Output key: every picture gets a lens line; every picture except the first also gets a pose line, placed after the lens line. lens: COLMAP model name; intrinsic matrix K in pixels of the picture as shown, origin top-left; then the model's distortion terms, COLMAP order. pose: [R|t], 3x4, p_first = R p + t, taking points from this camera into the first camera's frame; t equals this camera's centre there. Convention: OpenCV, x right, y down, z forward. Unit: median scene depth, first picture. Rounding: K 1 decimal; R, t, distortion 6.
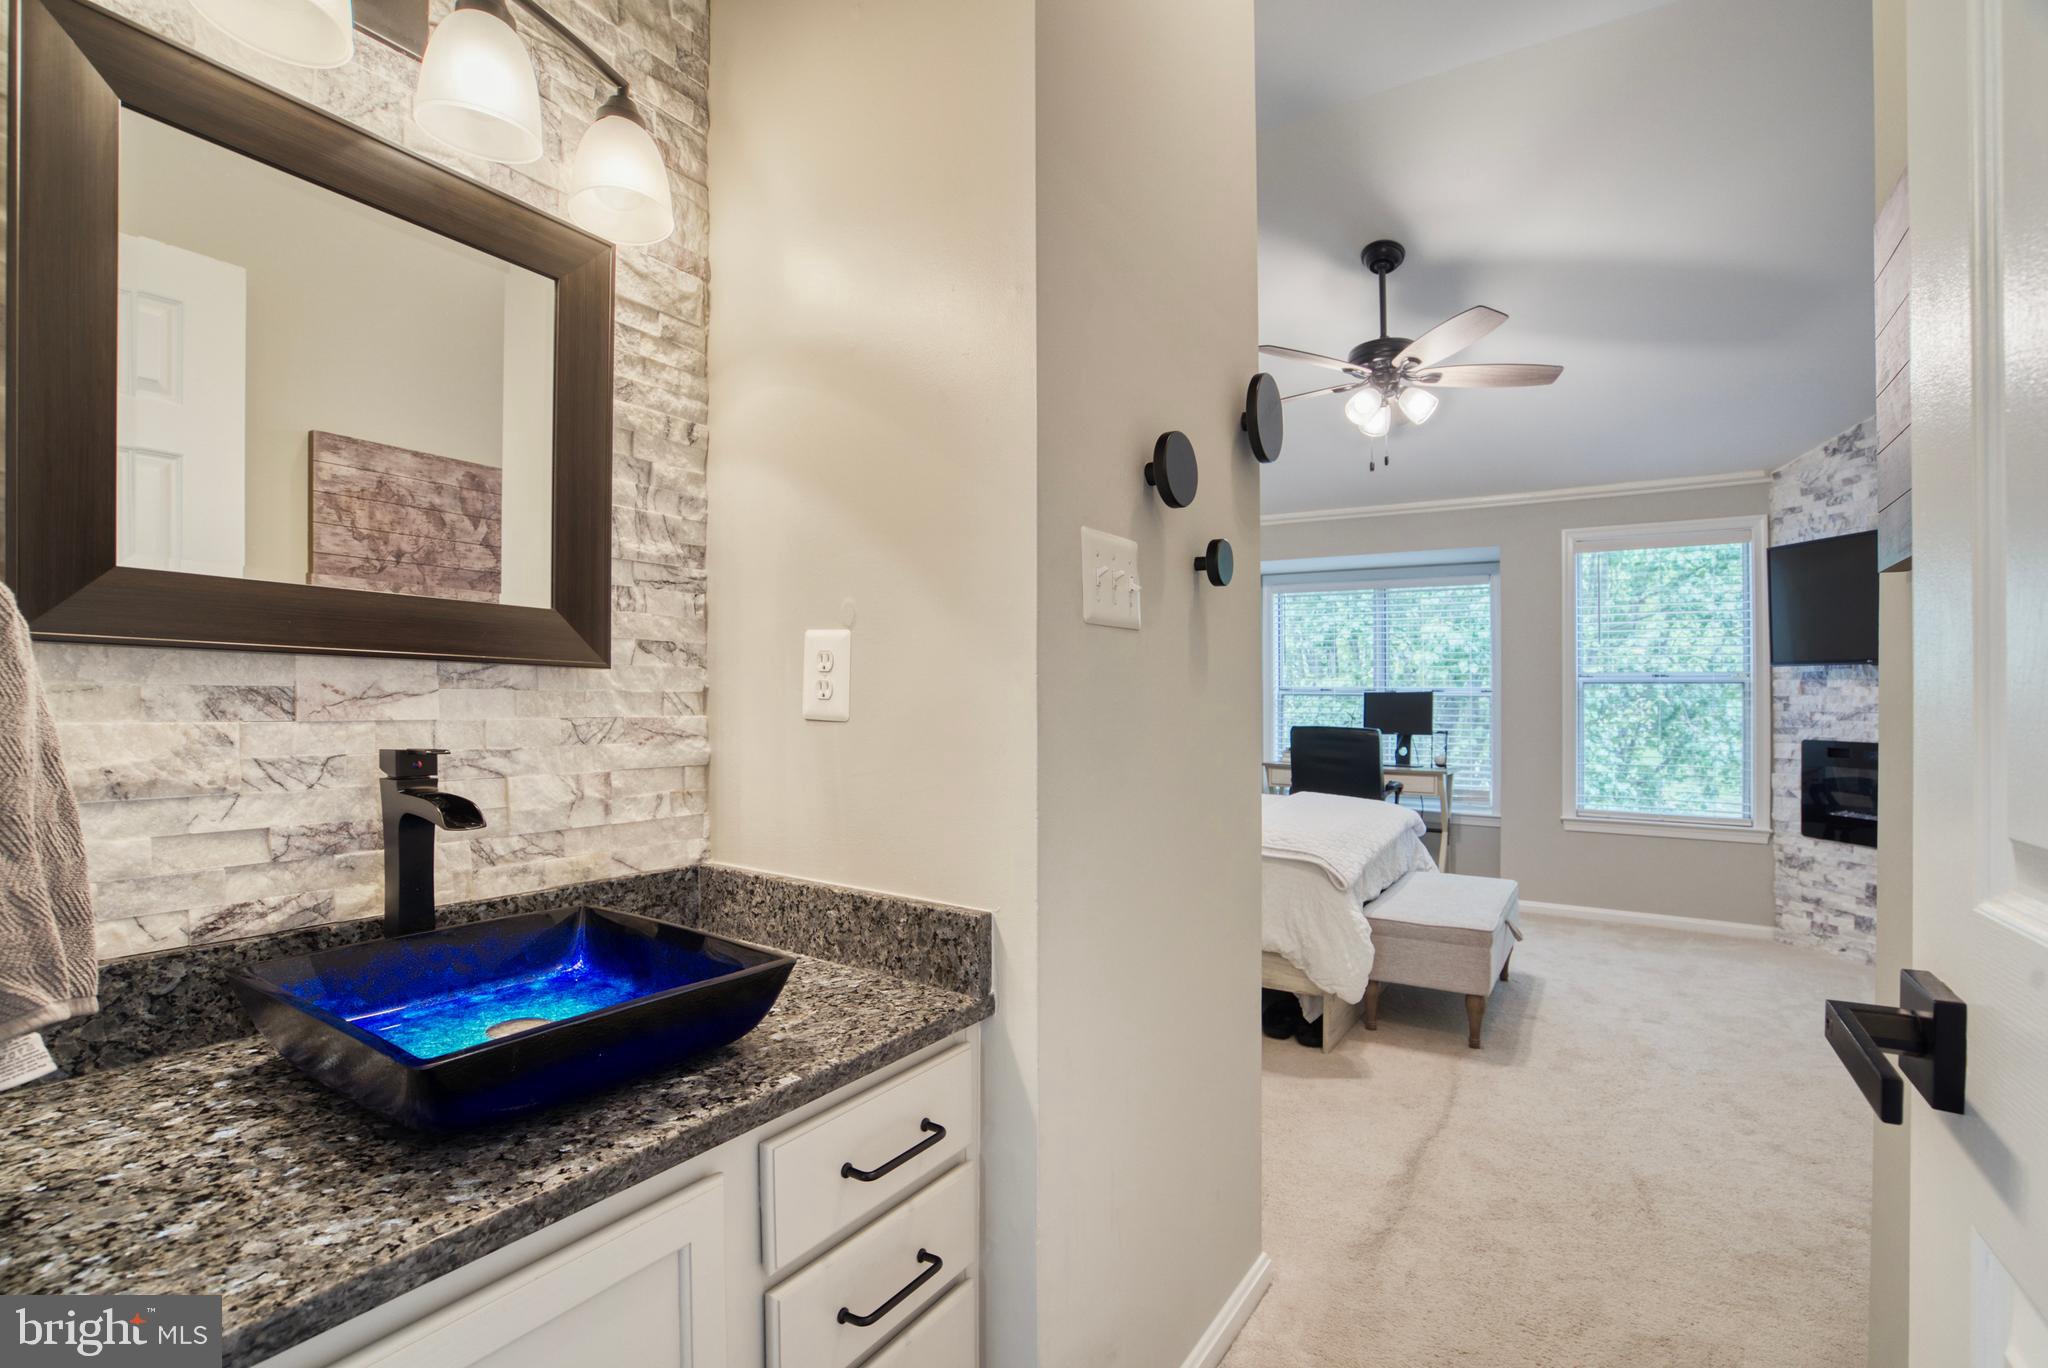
lens RADIAL K [[972.1, 0, 993.9], [0, 972.1, 682.0], [0, 0, 1]] dist [-0.038604, 0.014131]
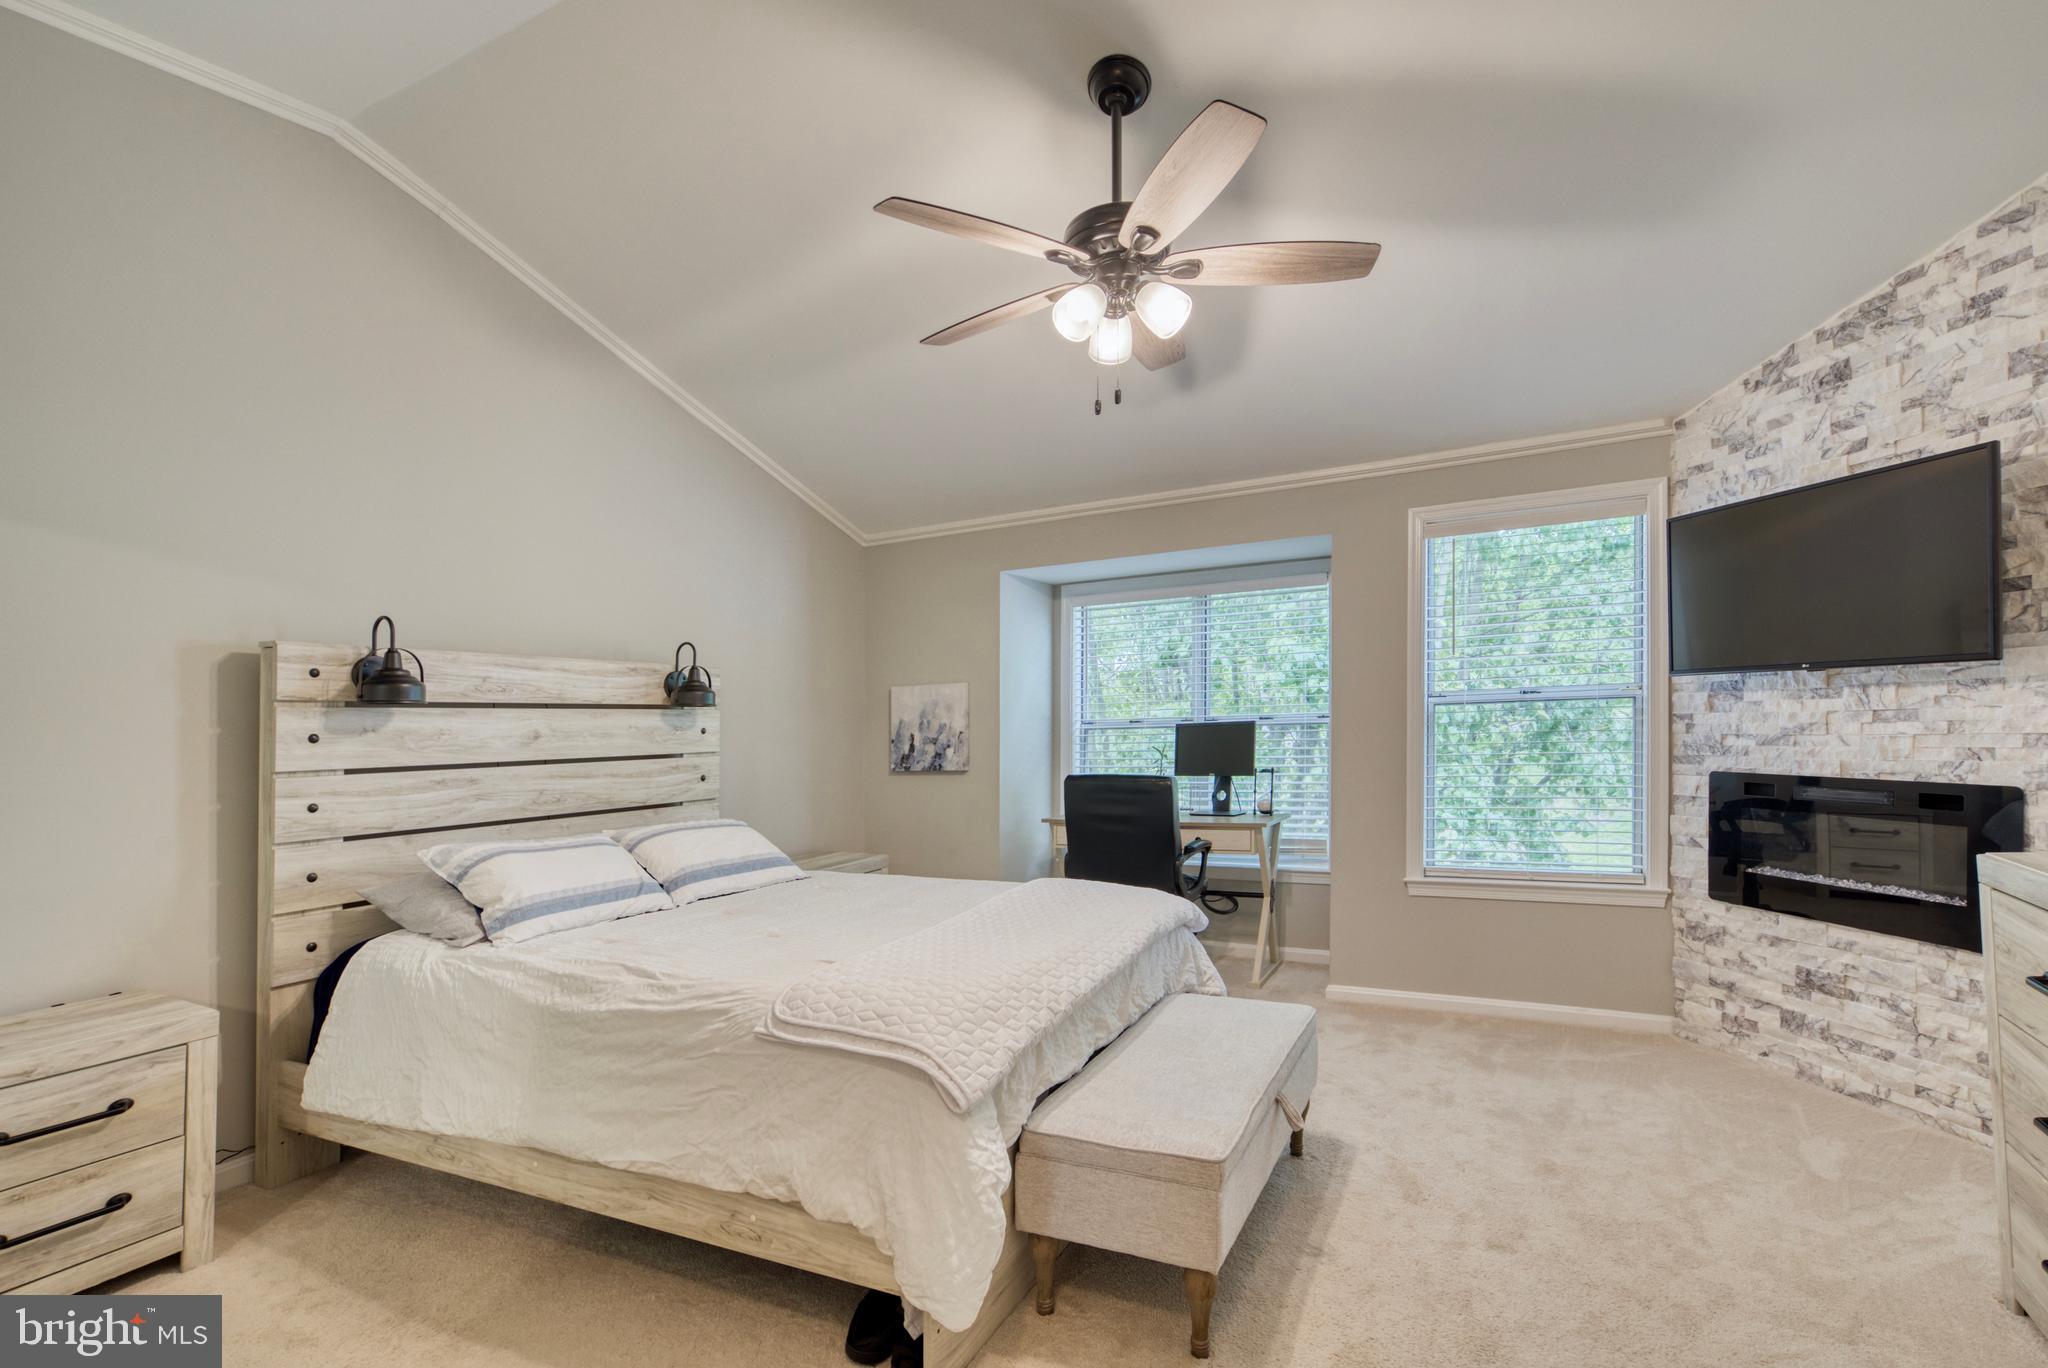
lens RADIAL K [[972.1, 0, 929.3], [0, 972.1, 771.0], [0, 0, 1]] dist [-0.038604, 0.014131]
pose [[0.998521, -0.042094, 0.034417, 0.195025], [0.039791, 0.997087, 0.065077, -0.014437], [-0.037056, -0.063611, 0.997287, 0.258448]]
